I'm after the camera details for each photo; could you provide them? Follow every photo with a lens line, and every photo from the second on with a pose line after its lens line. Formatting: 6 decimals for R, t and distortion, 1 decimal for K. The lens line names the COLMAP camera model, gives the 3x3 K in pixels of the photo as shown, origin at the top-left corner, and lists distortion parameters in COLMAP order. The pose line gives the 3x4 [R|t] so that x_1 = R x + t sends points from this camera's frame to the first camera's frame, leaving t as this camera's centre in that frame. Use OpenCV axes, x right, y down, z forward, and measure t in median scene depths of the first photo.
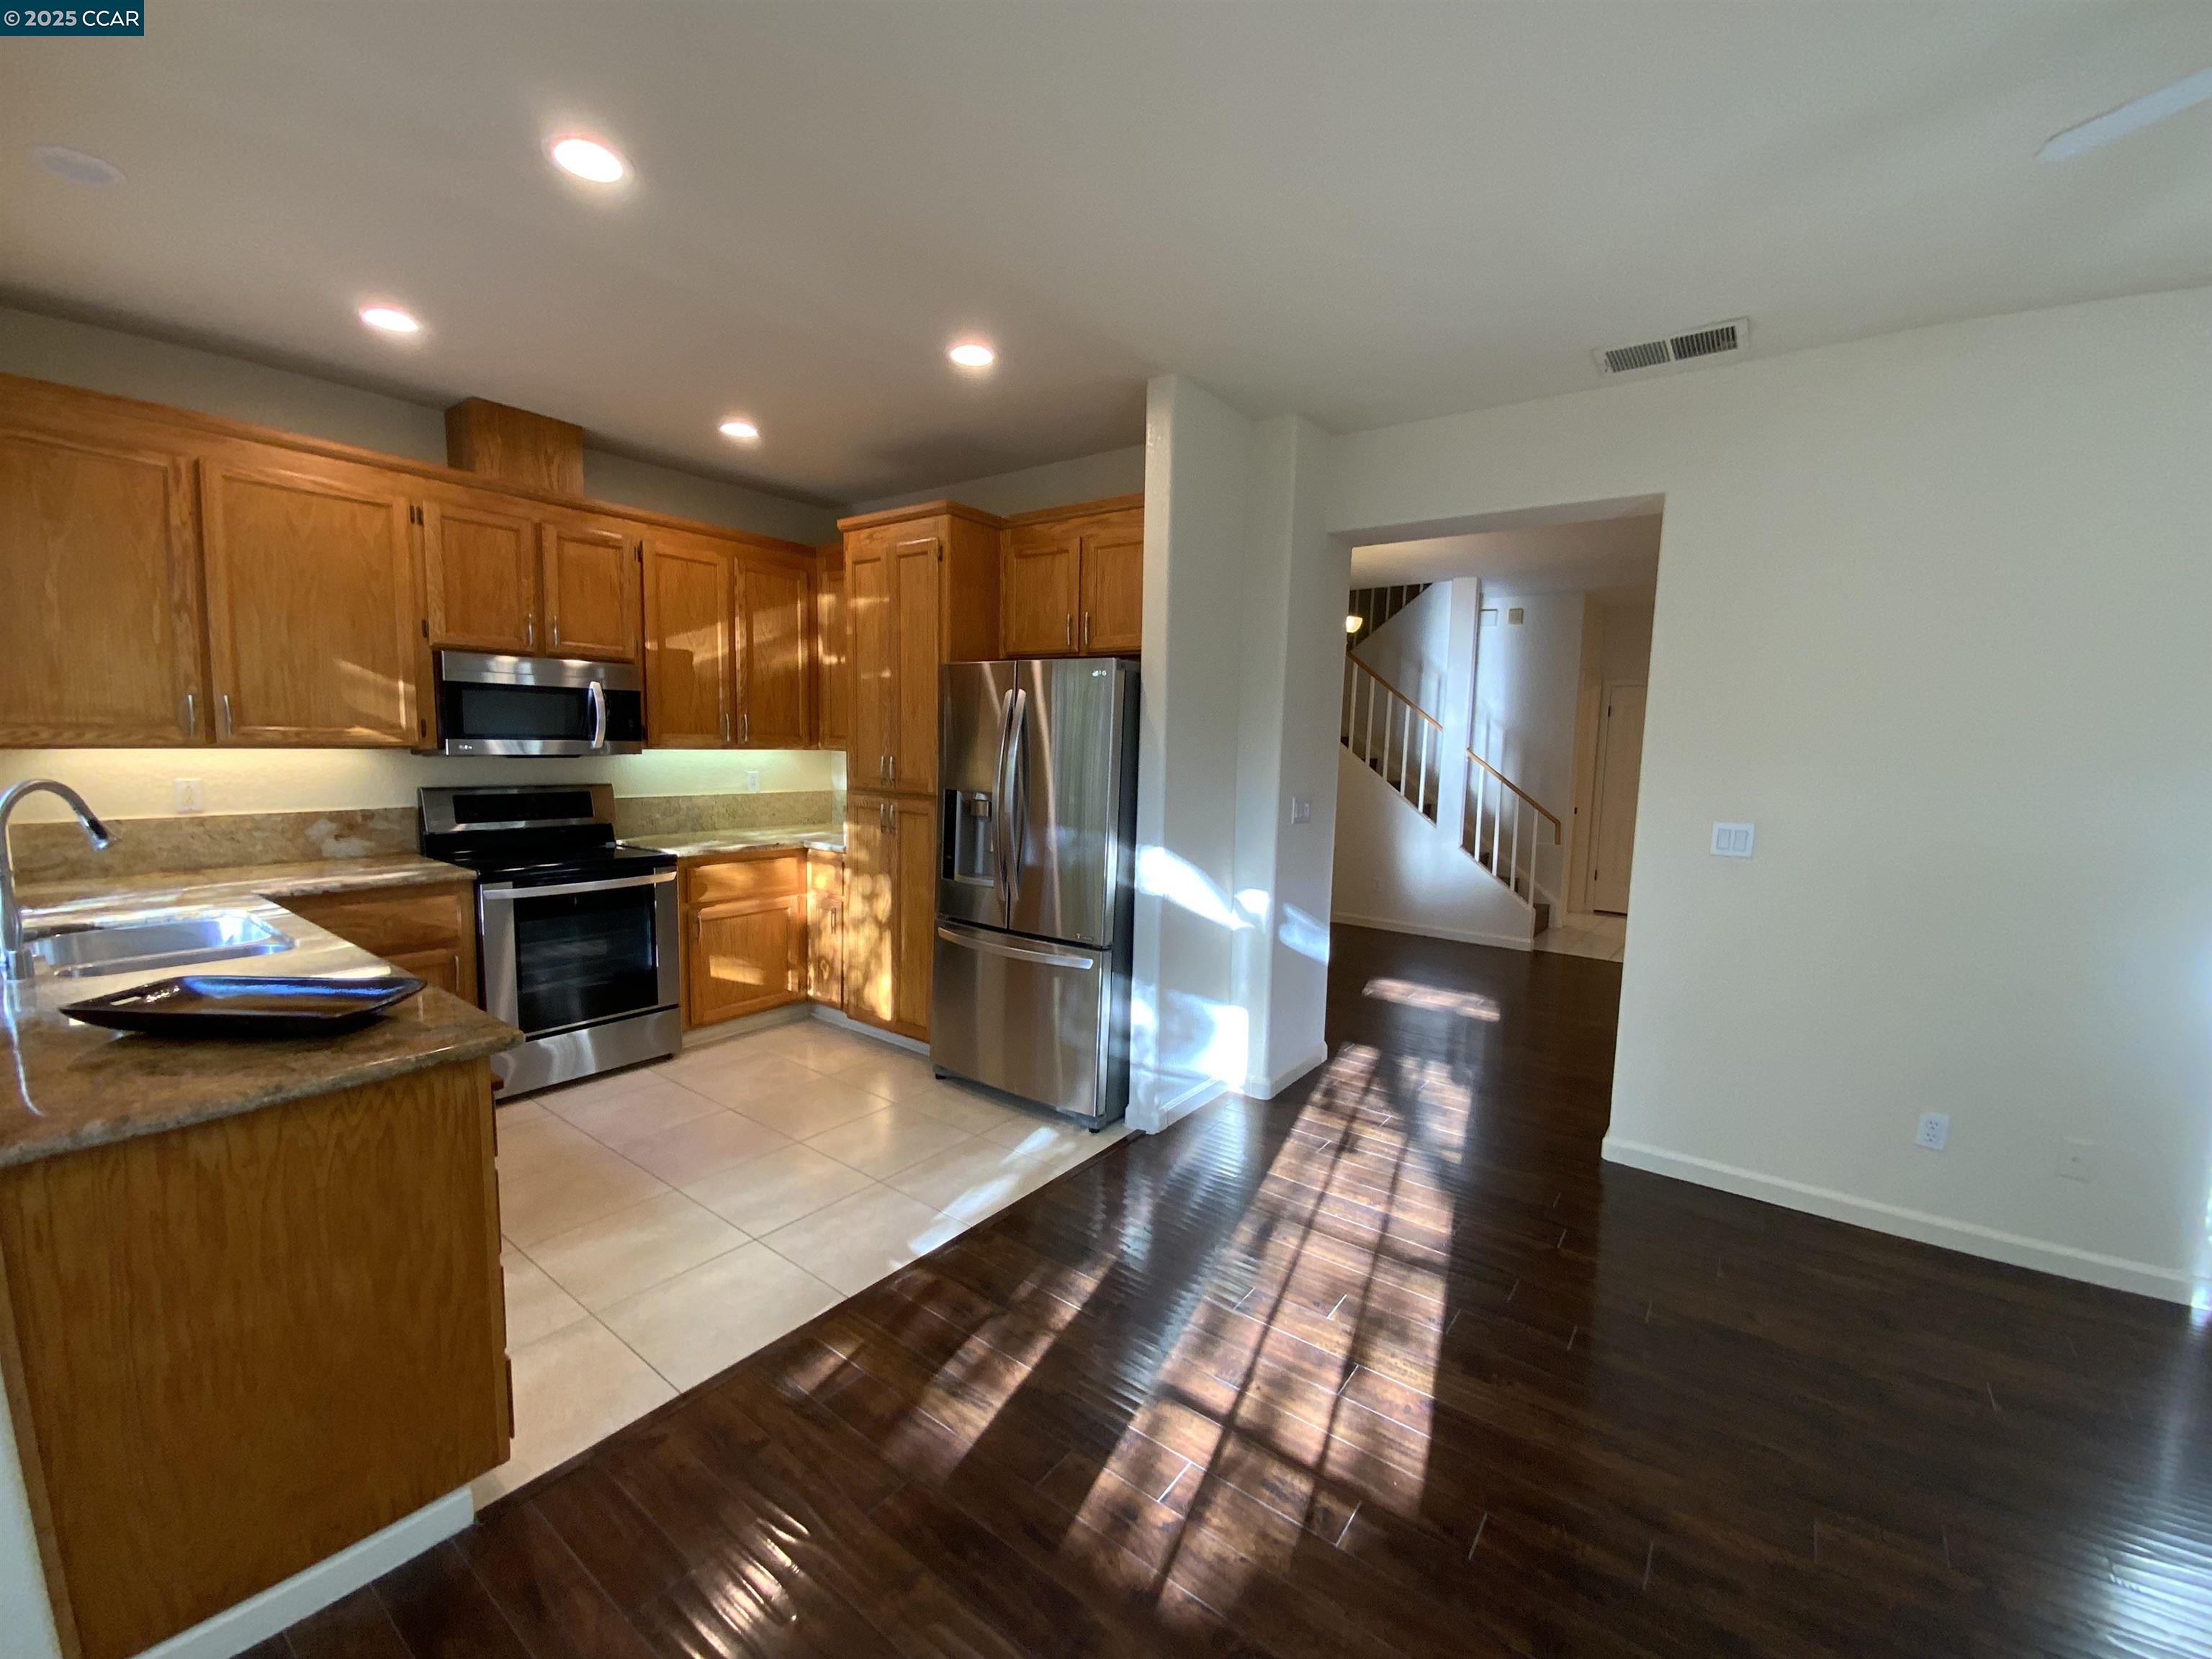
lens RADIAL K [[898.3, 0, 1103.5], [0, 898.3, 835.5], [0, 0, 1]] dist [0.015024, -0.013398]
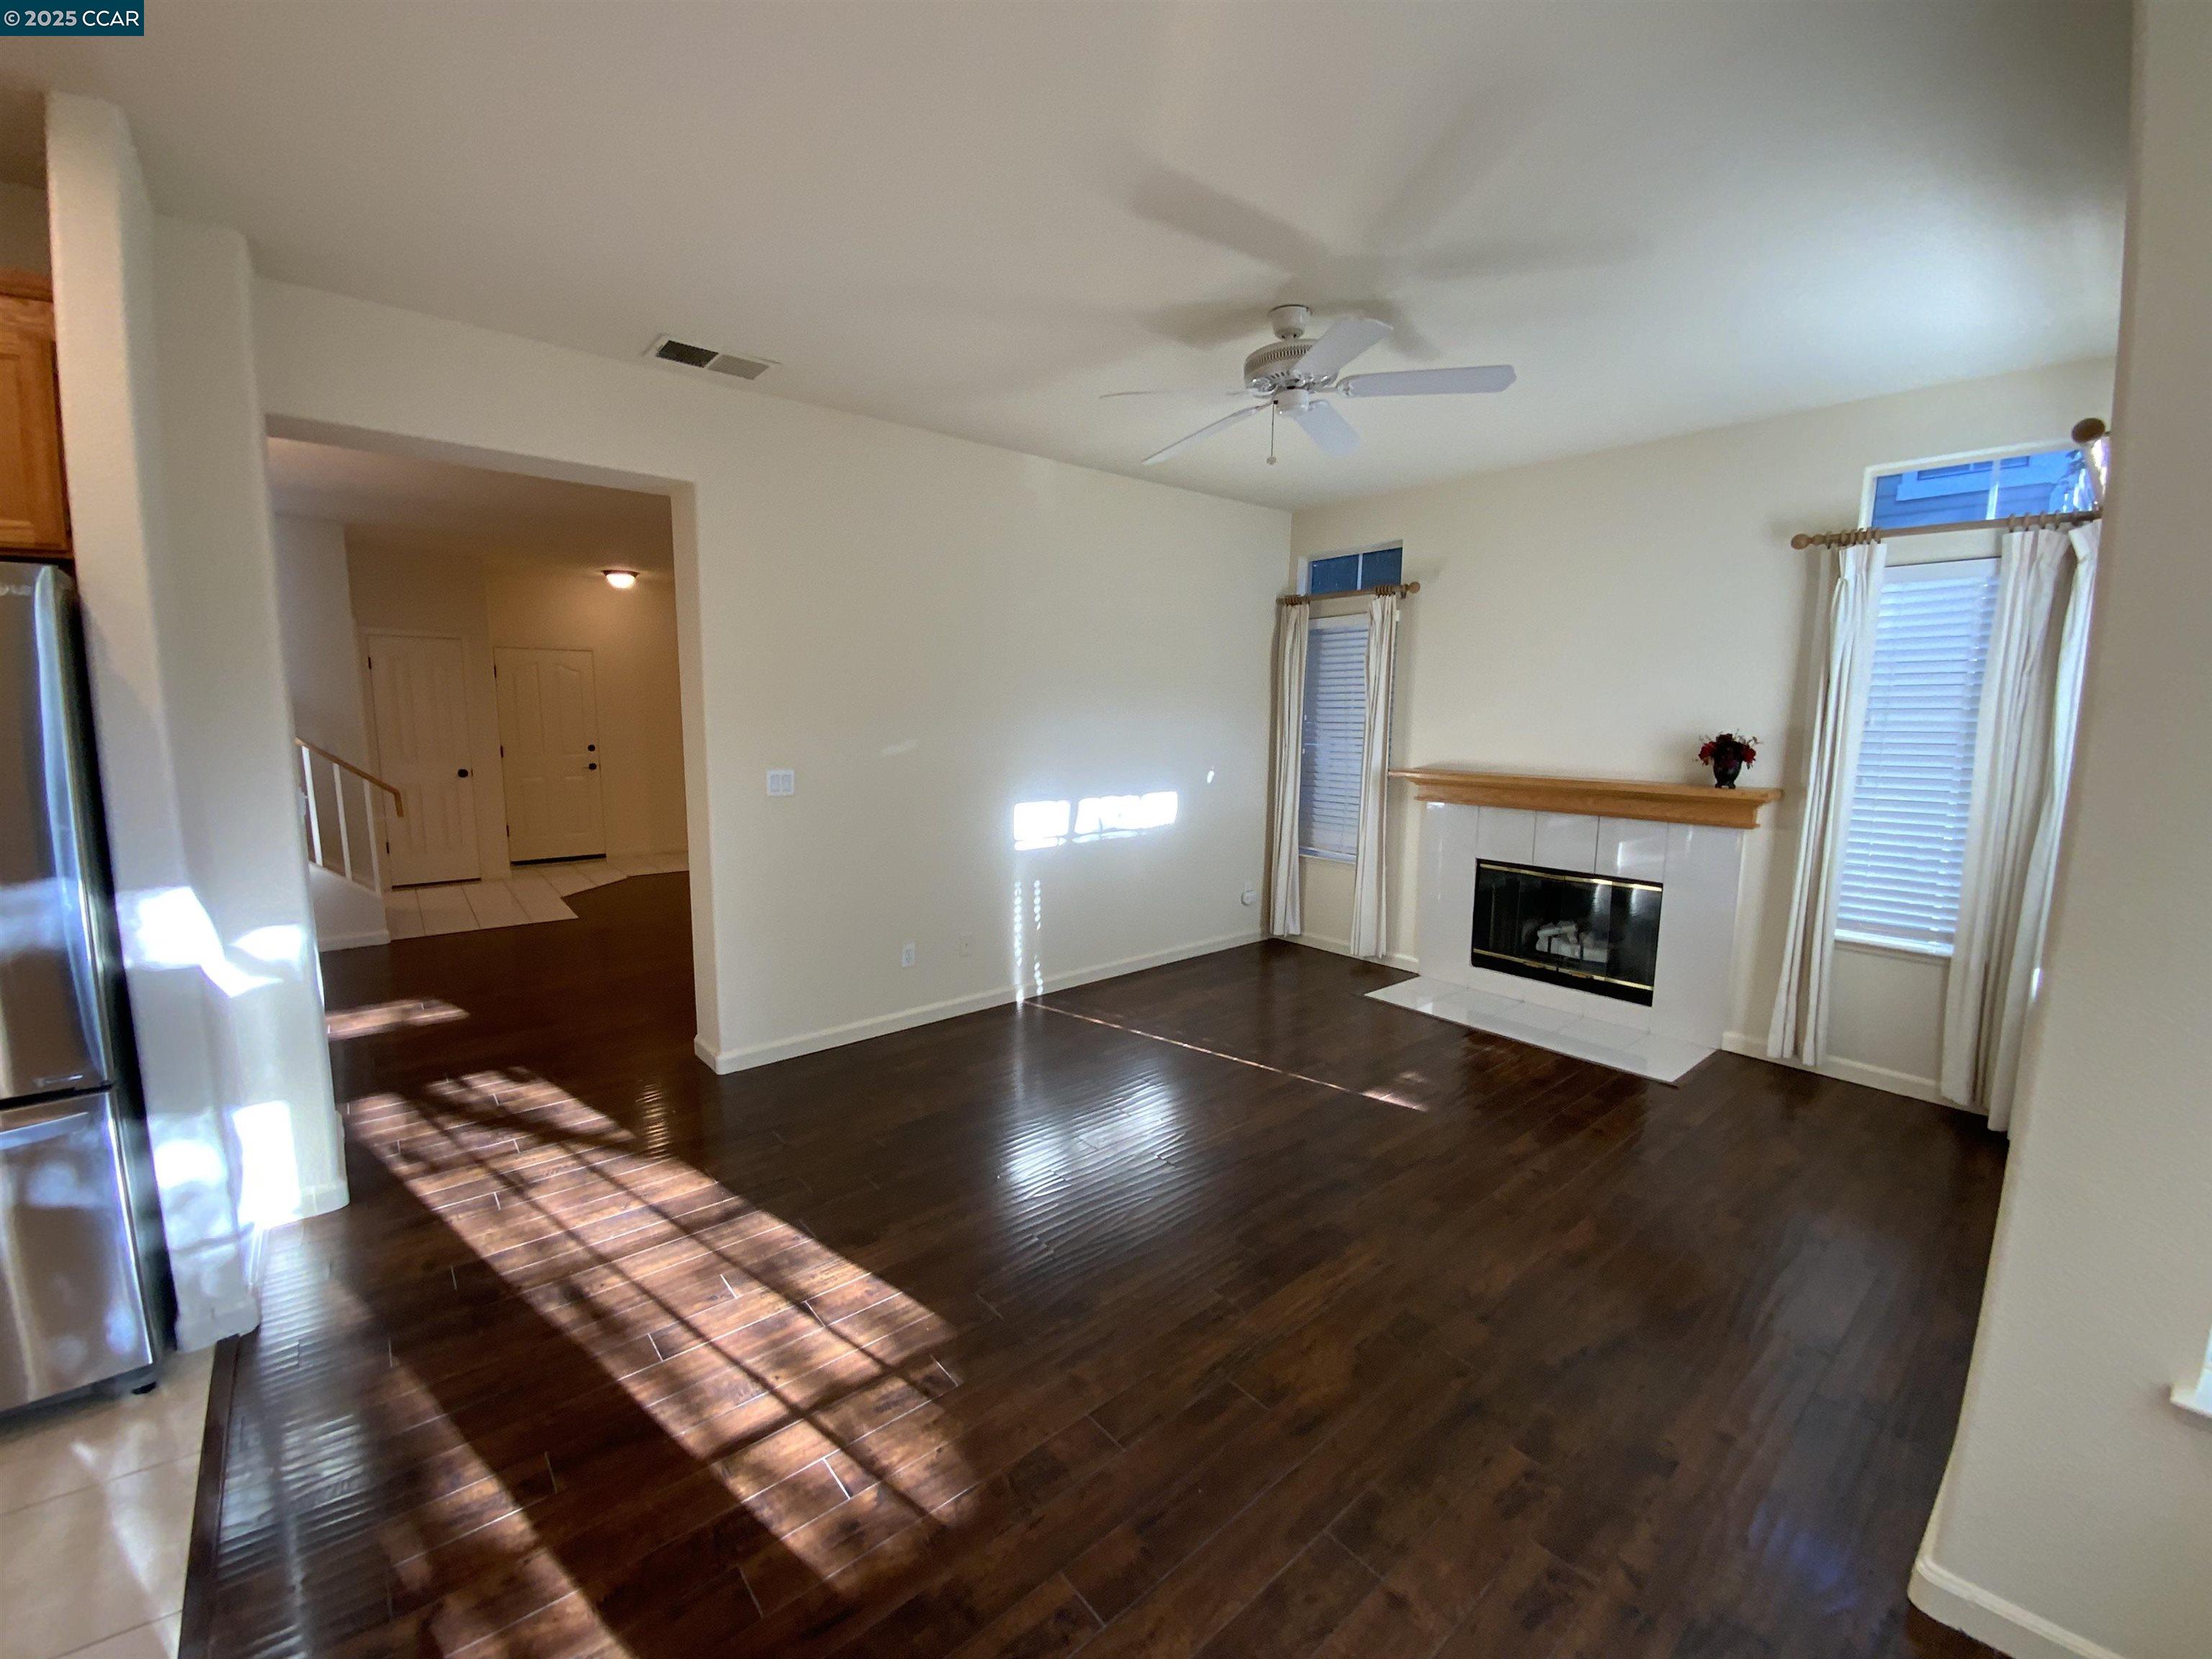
lens RADIAL K [[898.3, 0, 1103.5], [0, 898.3, 835.5], [0, 0, 1]] dist [0.015024, -0.013398]
pose [[0.232760, -0.155868, 0.959962, -0.534011], [0.101473, 0.985578, 0.135424, -0.060425], [-0.967226, 0.065889, 0.245219, 0.334129]]
